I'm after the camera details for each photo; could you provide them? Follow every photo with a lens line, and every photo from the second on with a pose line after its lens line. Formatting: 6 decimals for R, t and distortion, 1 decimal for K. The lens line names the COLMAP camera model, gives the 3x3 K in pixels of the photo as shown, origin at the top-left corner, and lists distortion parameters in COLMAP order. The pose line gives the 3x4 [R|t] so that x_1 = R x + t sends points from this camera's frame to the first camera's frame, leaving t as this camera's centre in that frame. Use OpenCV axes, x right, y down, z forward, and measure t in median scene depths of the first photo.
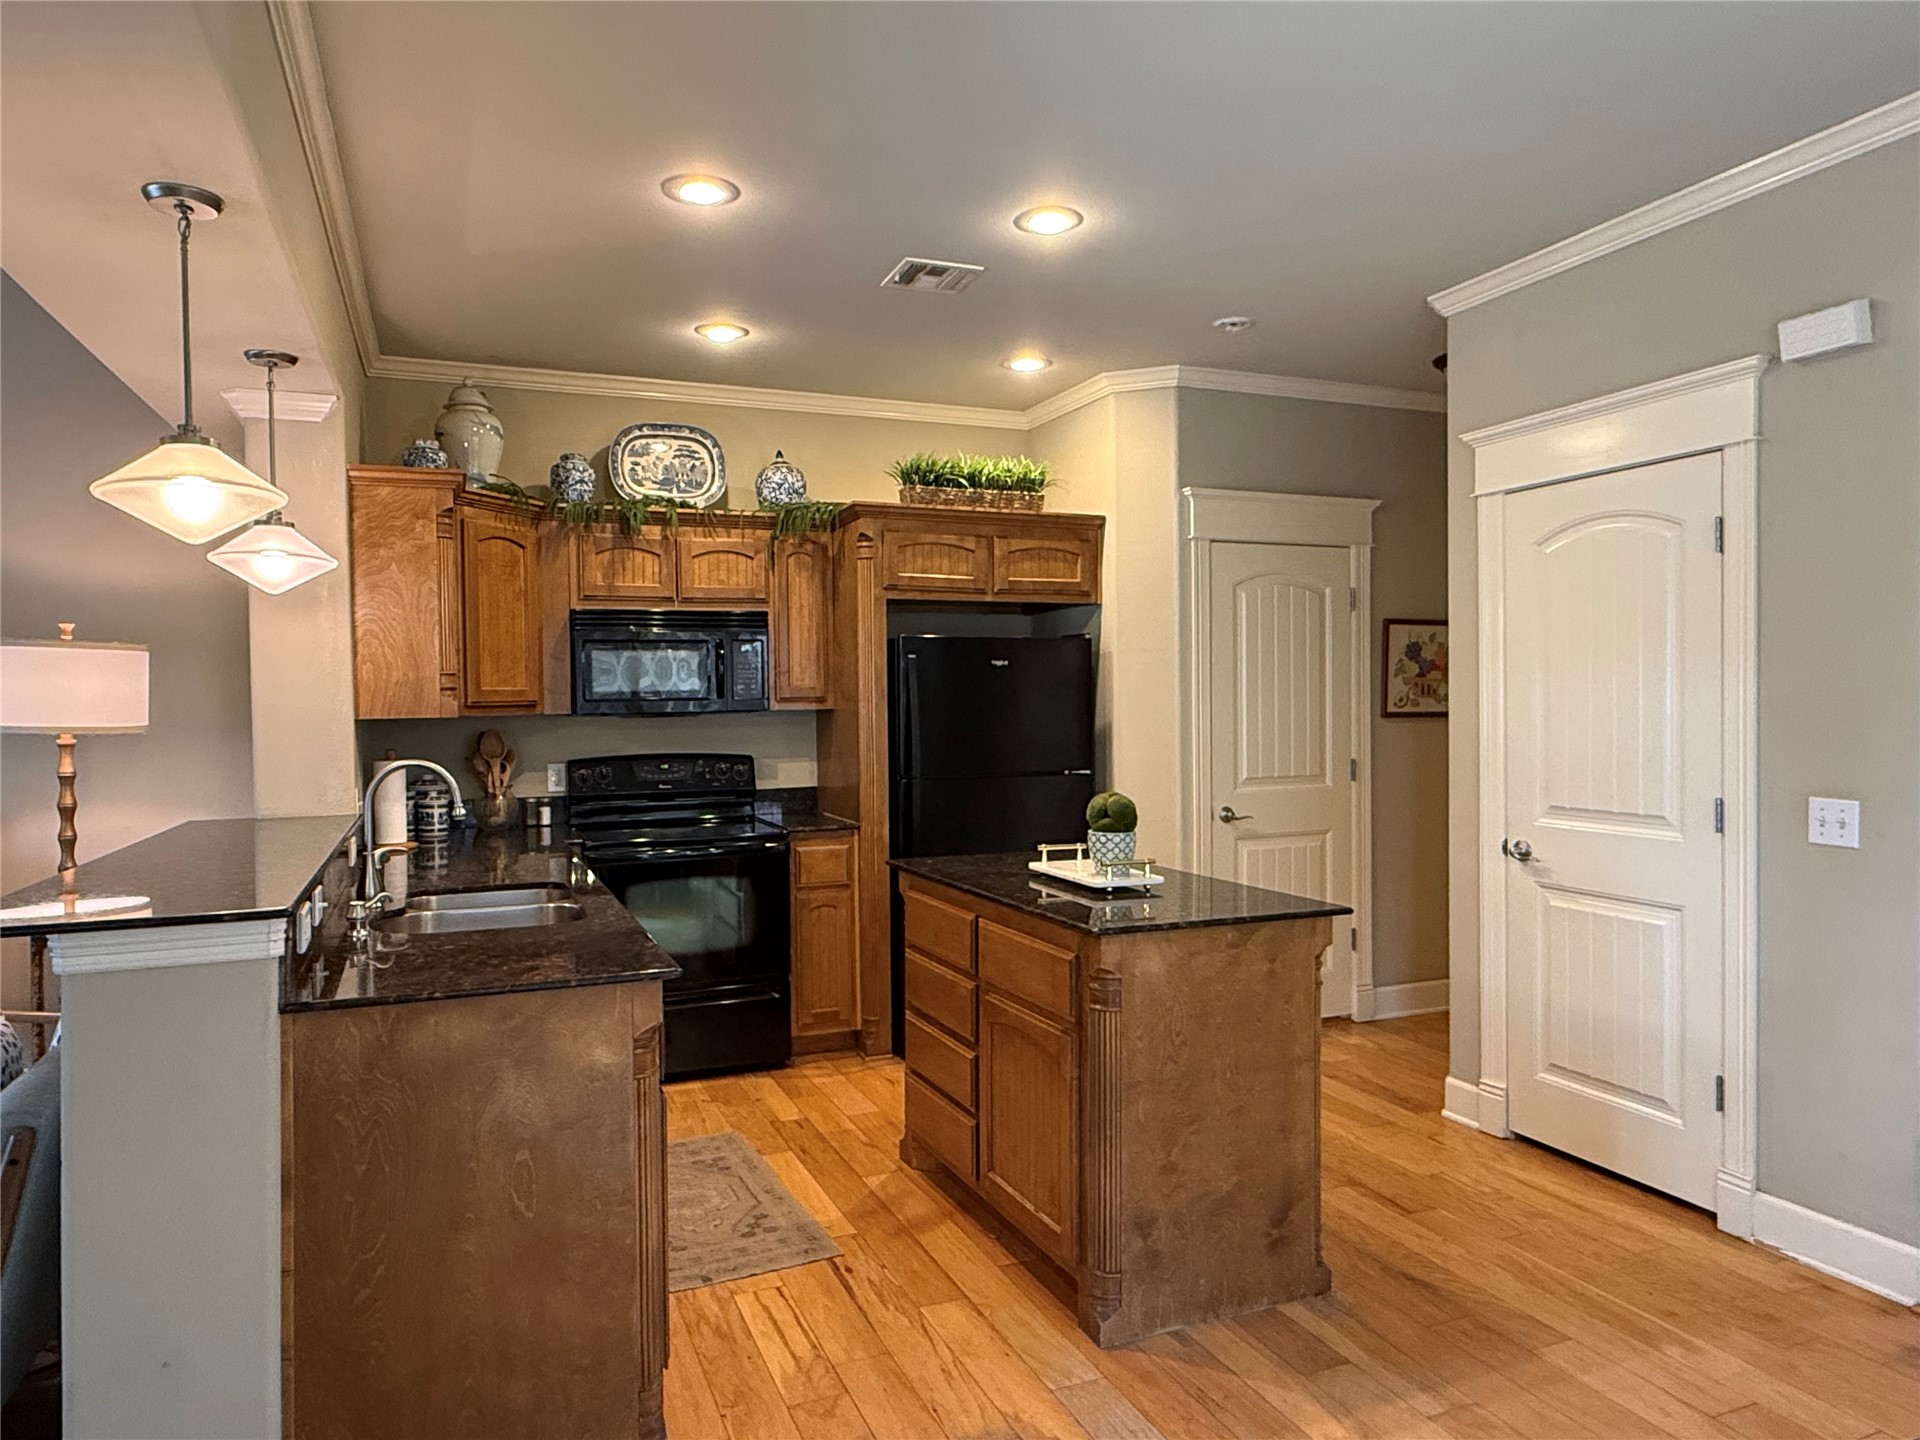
lens RADIAL K [[1223.7, 0, 955.5], [0, 1223.7, 725.7], [0, 0, 1]] dist [-0.000893, 0.002311]
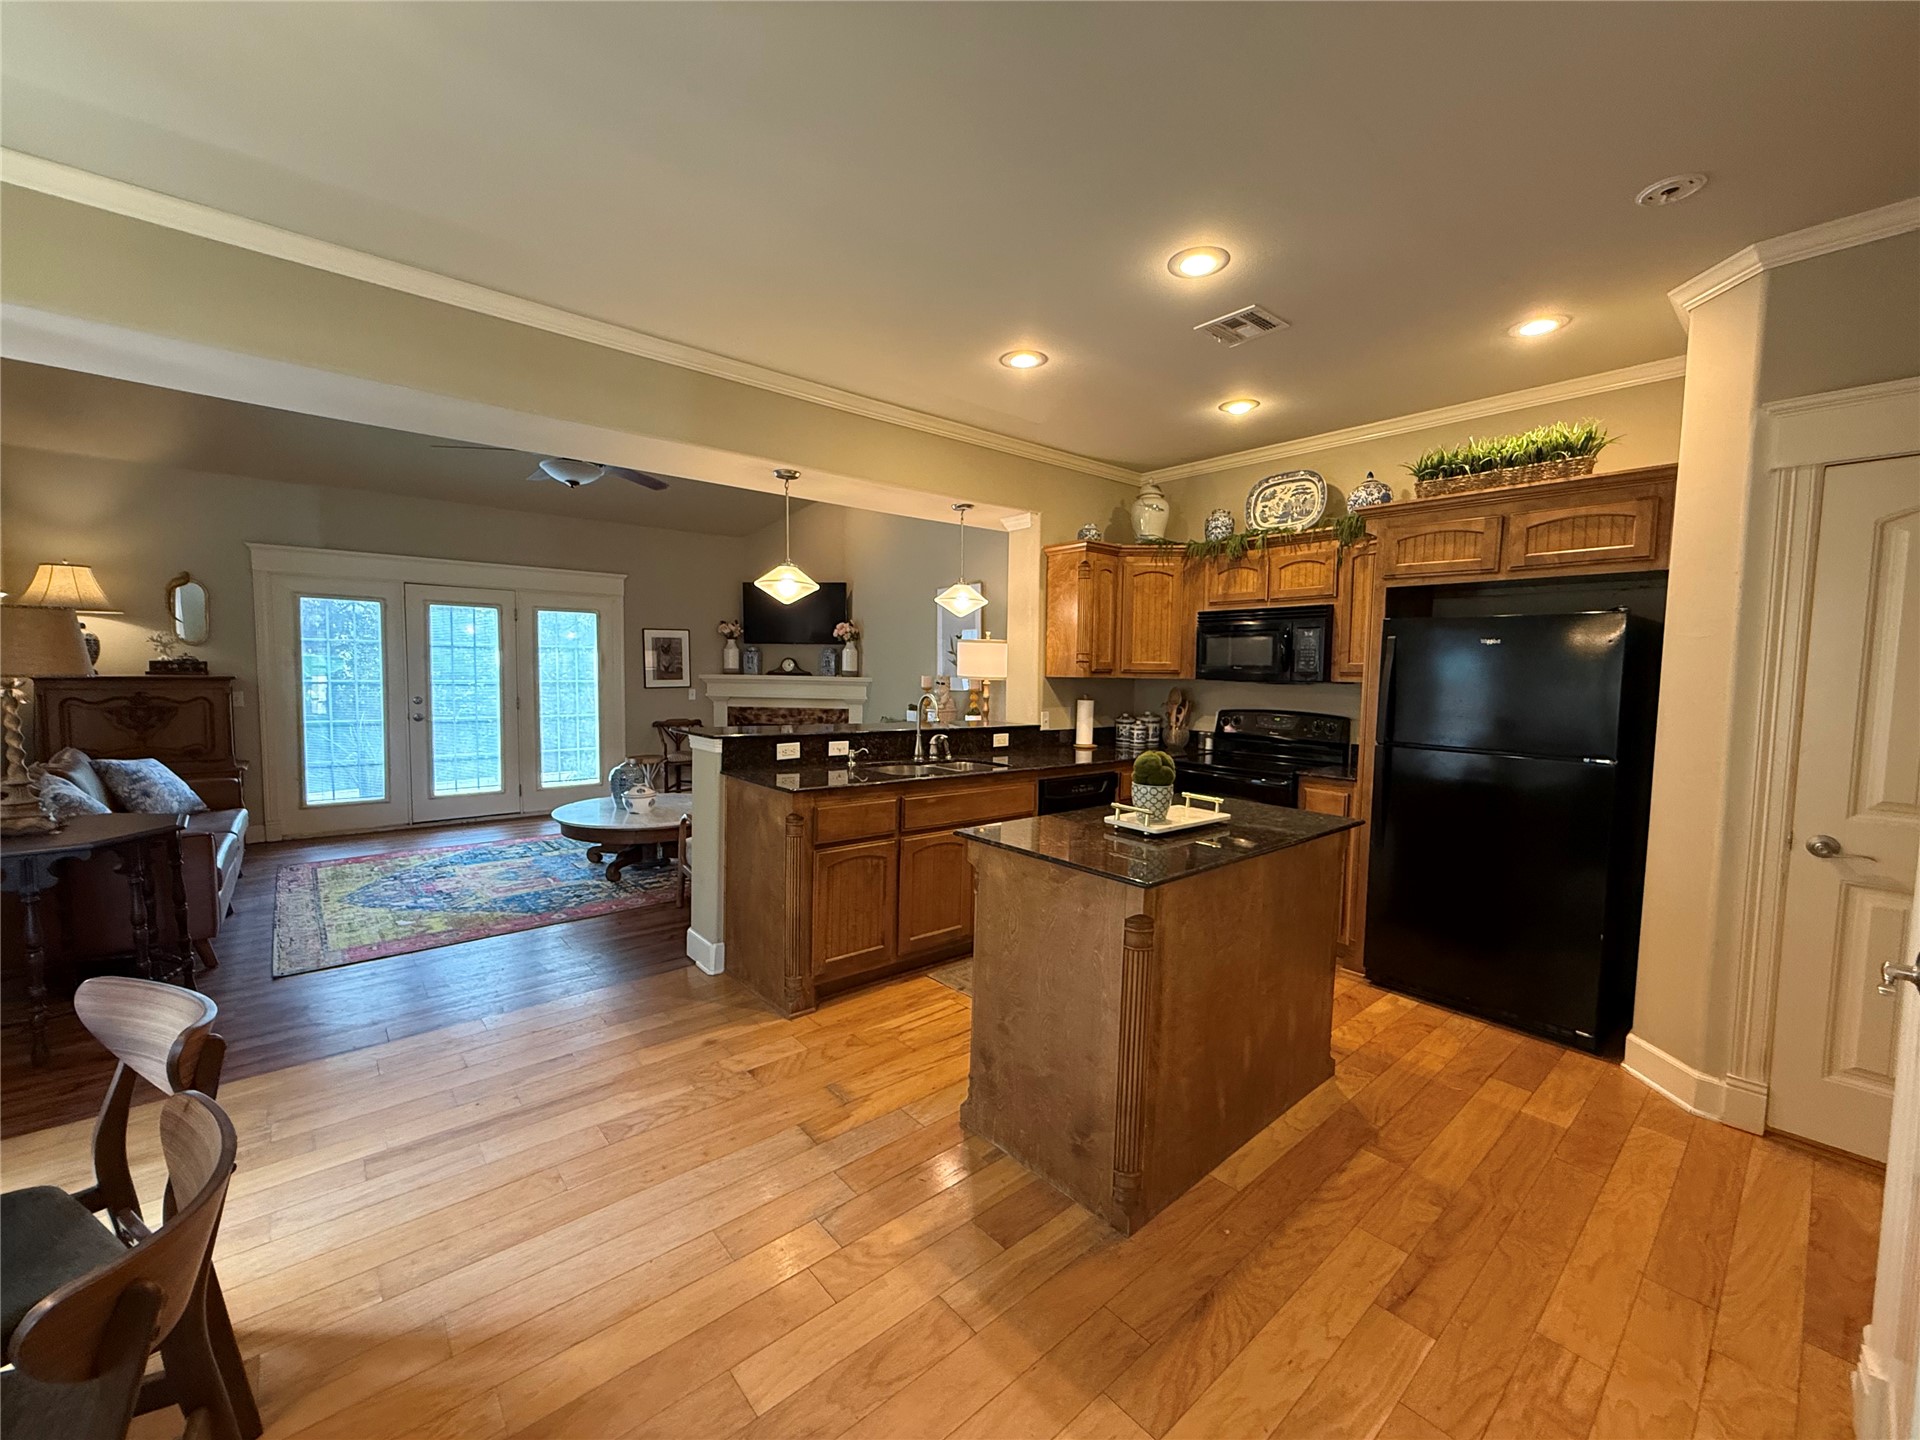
lens RADIAL K [[766.5, 0, 948.2], [0, 766.5, 719.8], [0, 0, 1]] dist [-0.000507, 0.000250]
pose [[0.304516, 0.079308, -0.949200, 0.651151], [-0.041009, 0.996695, 0.070120, -0.016602], [0.951624, 0.017573, 0.306762, 0.490879]]
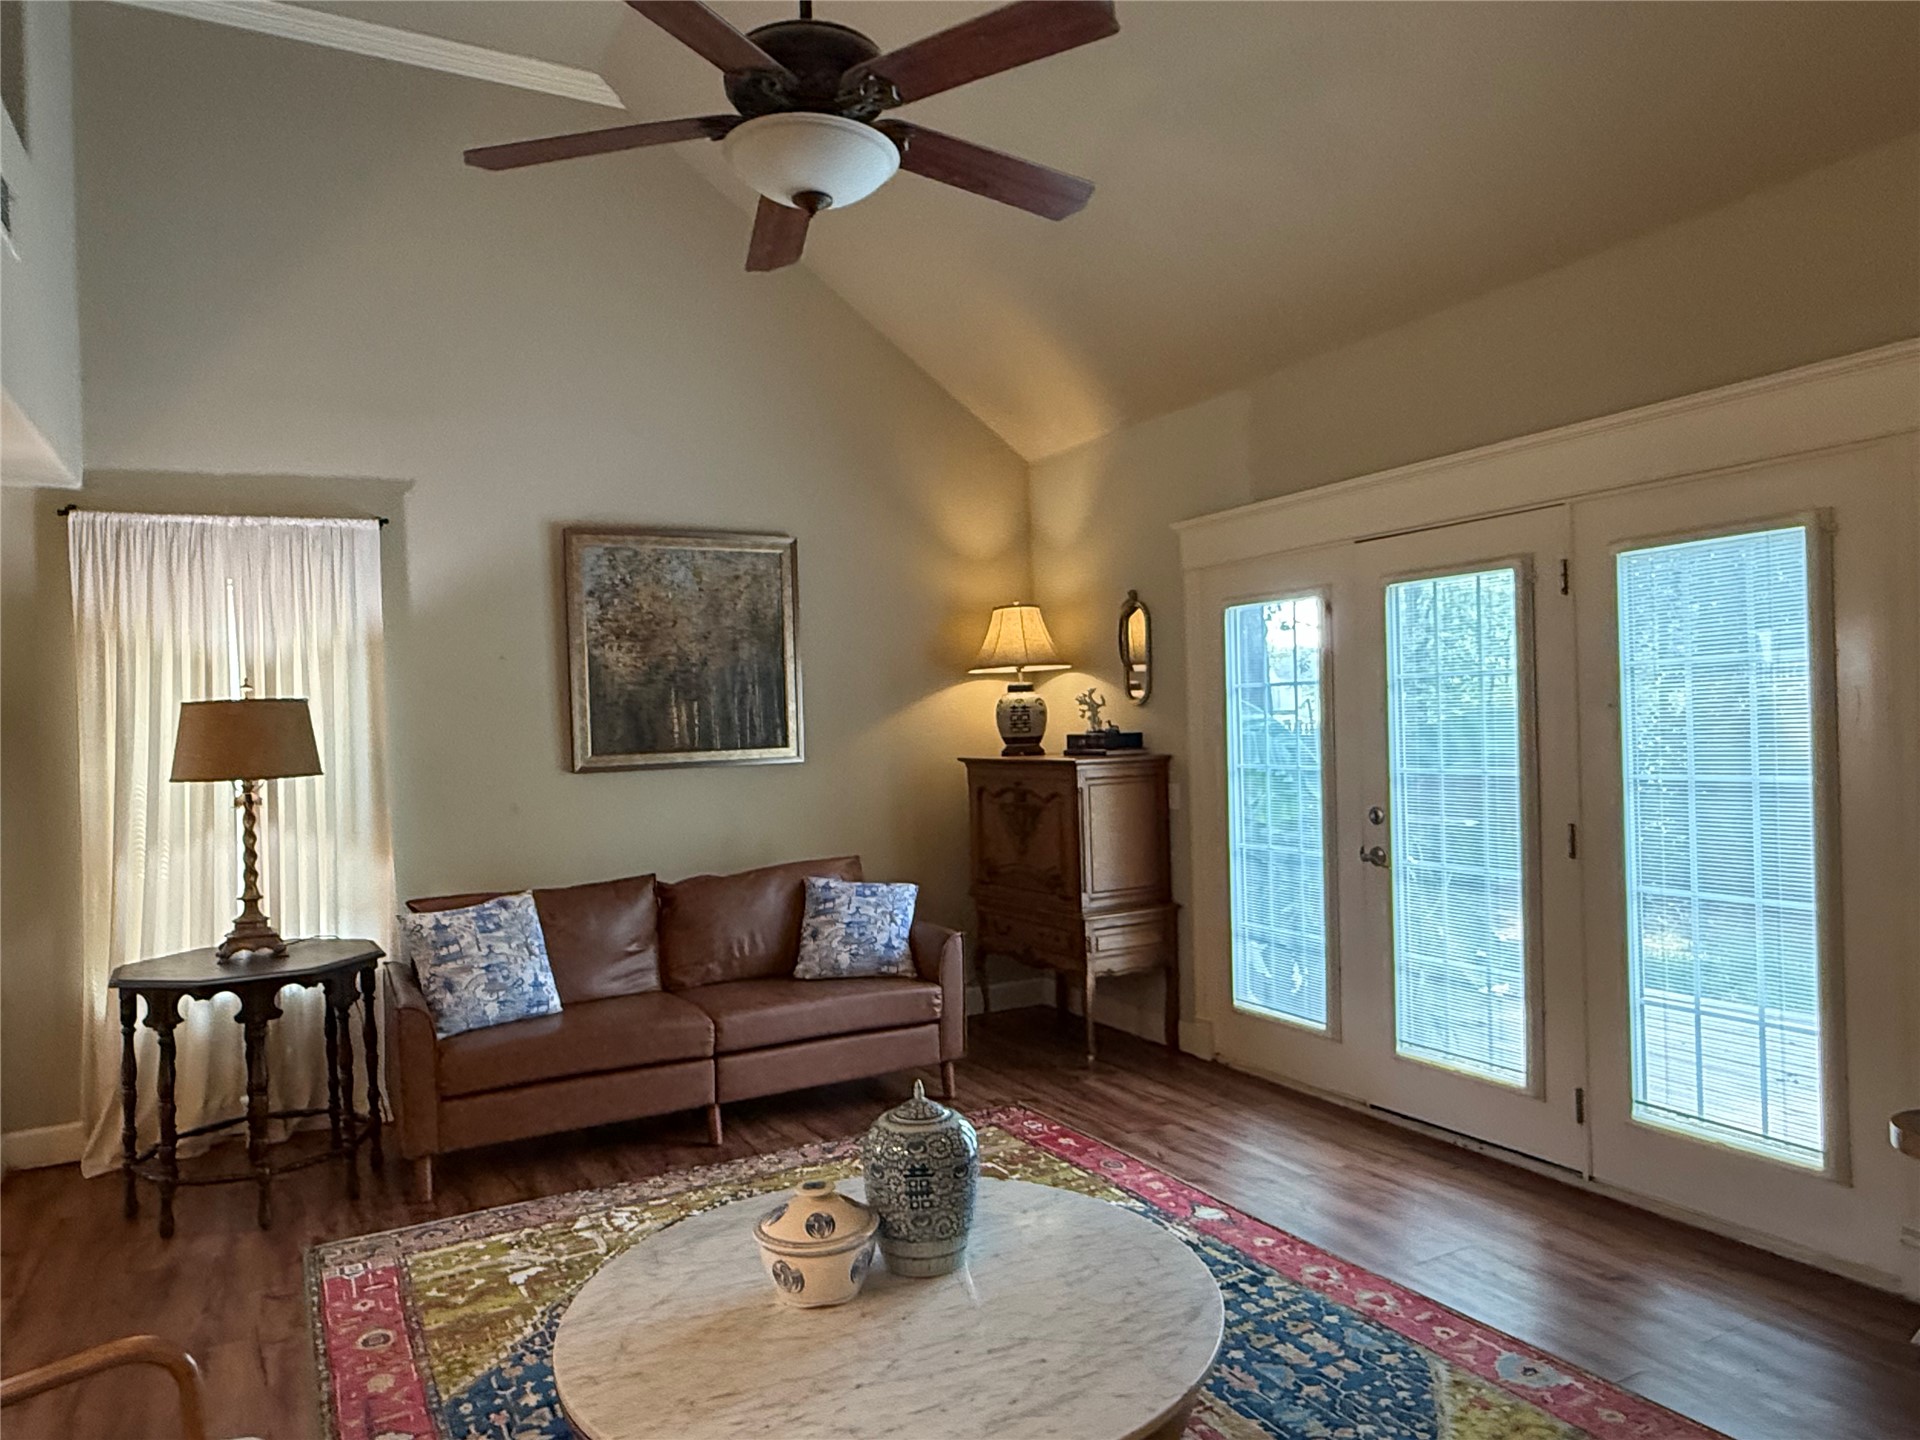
lens RADIAL K [[1223.7, 0, 950.1], [0, 1223.7, 725.7], [0, 0, 1]] dist [-0.000893, 0.002311]
pose [[-0.992784, 0.039655, -0.113166, -0.813342], [0.036957, 0.998983, 0.025845, -0.020282], [0.114076, 0.021477, -0.993240, 0.980202]]
